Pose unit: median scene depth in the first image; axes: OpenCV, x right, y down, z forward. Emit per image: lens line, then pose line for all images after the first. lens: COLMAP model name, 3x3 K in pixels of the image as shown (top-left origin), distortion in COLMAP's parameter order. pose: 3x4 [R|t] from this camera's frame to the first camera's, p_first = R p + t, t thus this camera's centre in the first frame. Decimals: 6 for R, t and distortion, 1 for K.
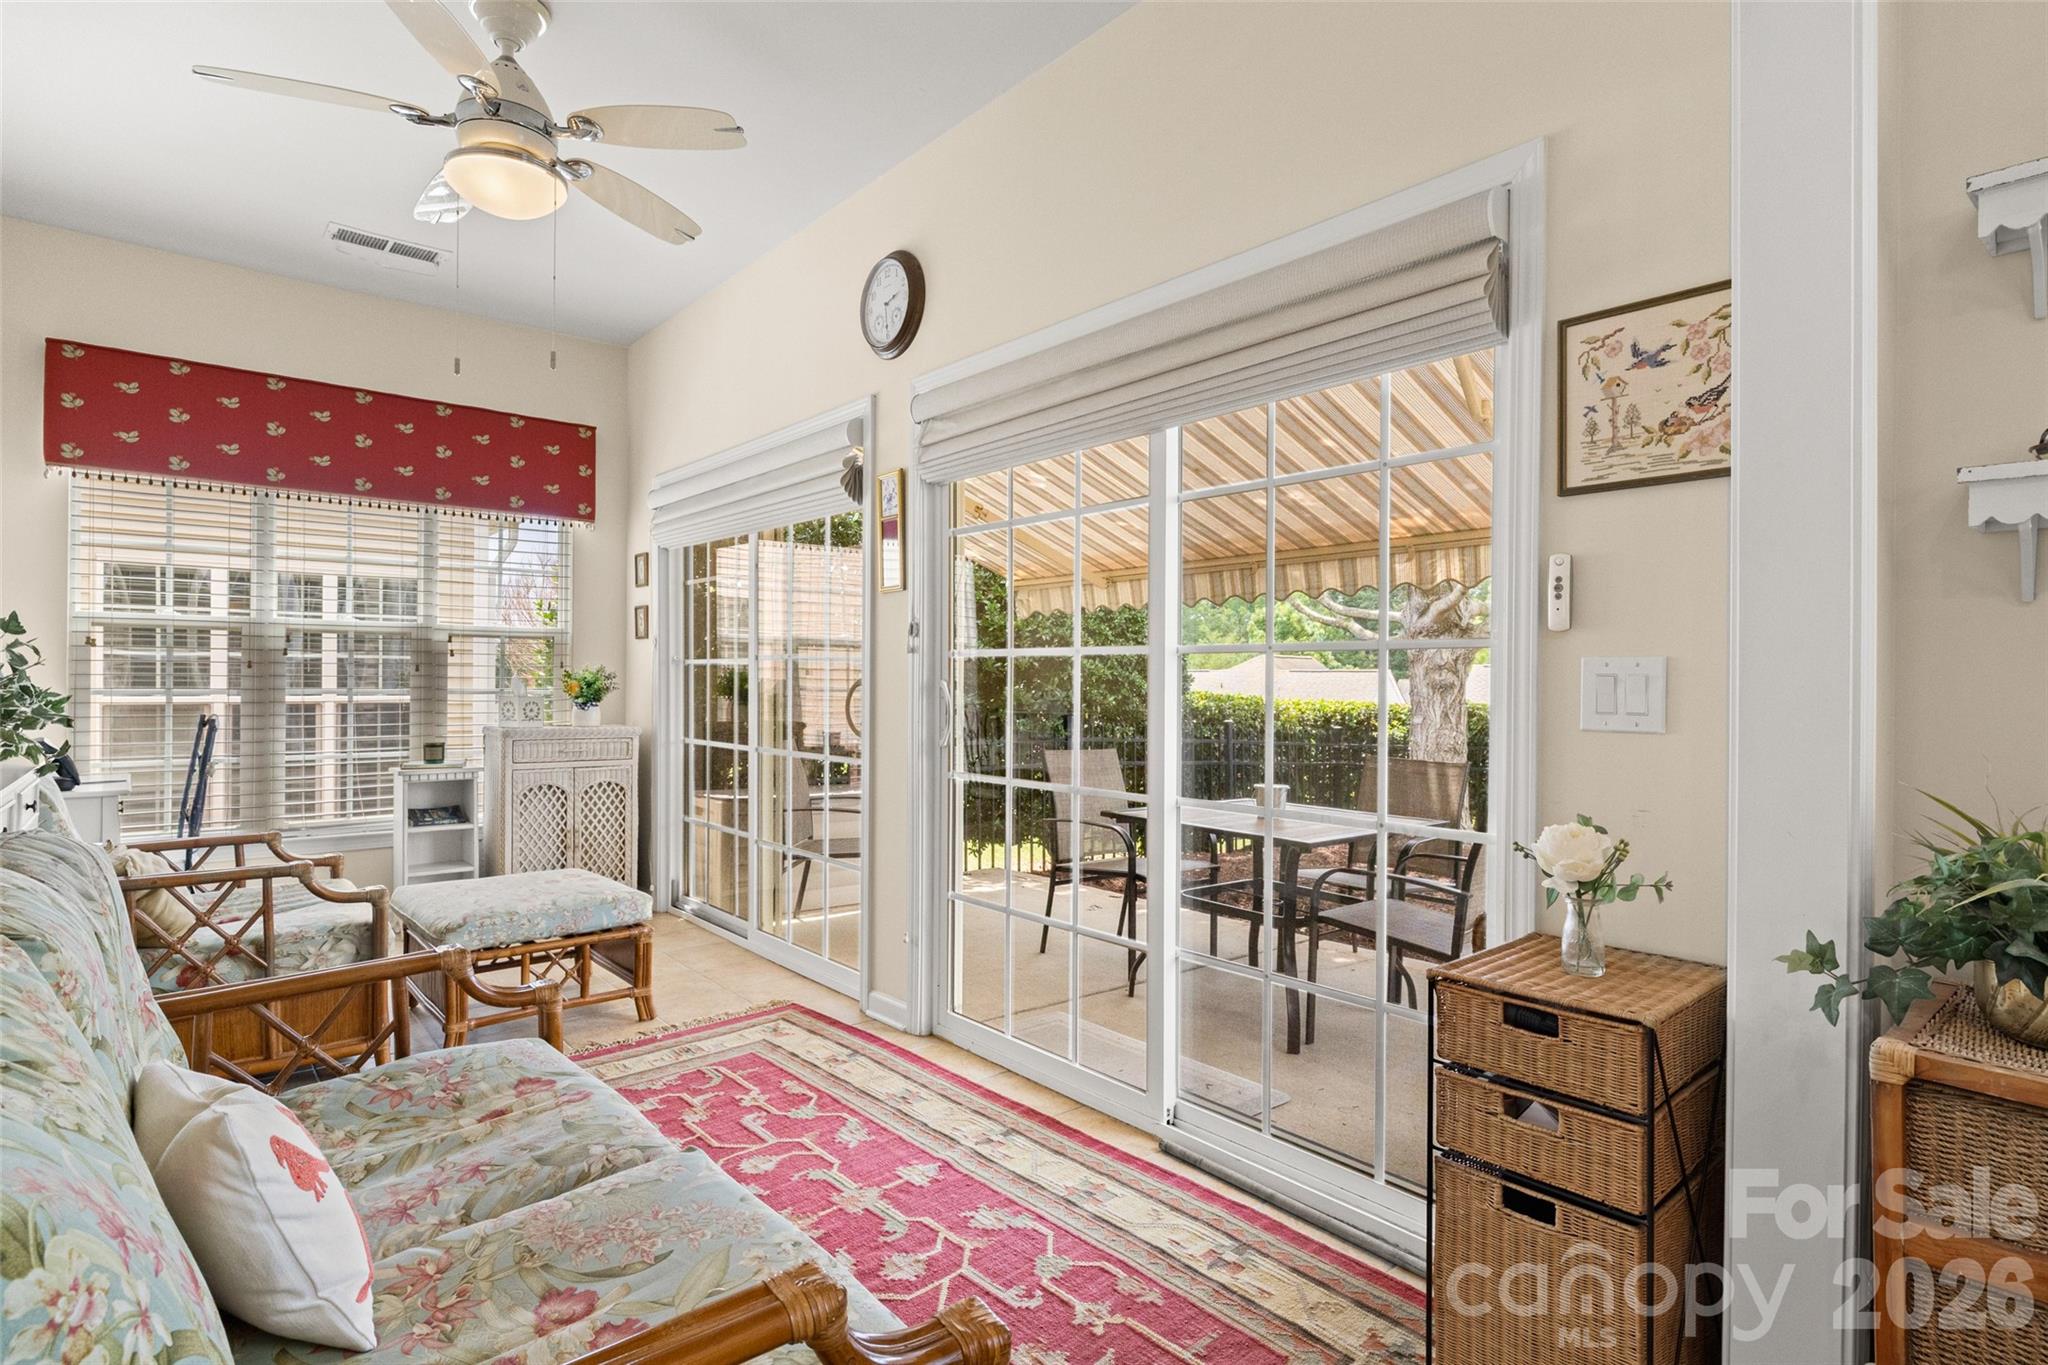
lens RADIAL K [[1018.5, 0, 1024.0], [0, 1018.5, 682.5], [0, 0, 1]] dist [-0.009685, -0.000423]
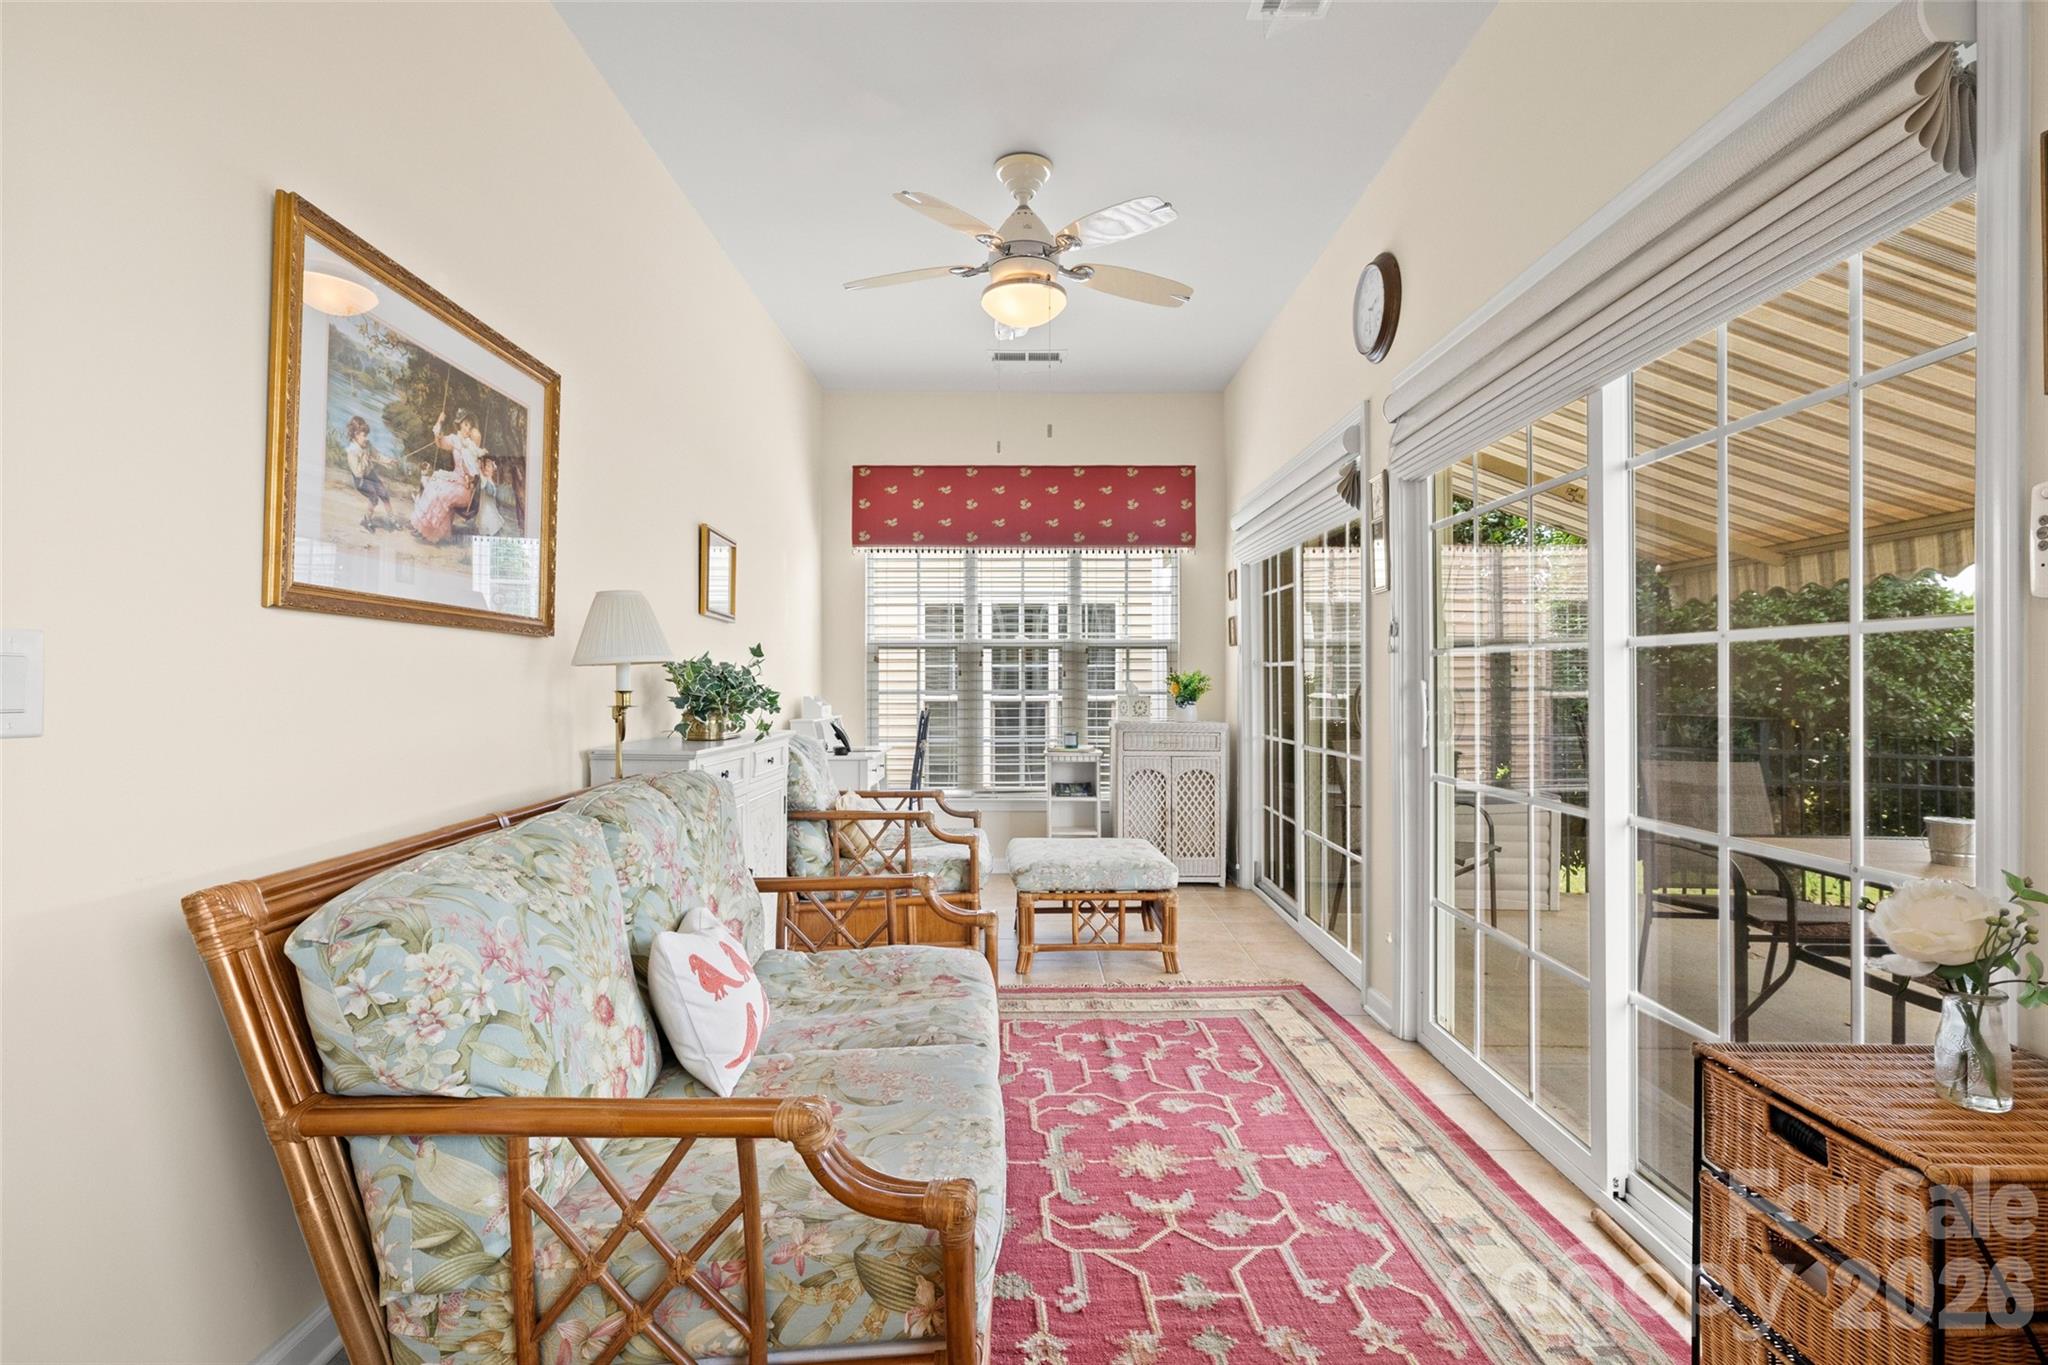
lens RADIAL K [[971.6, 0, 1026.6], [0, 971.6, 678.5], [0, 0, 1]] dist [-0.008460, 0.000782]
pose [[0.755158, -0.009649, -0.655472, 0.255201], [0.005285, 0.999949, -0.008632, 0.002369], [0.655522, 0.003054, 0.755170, 0.049820]]
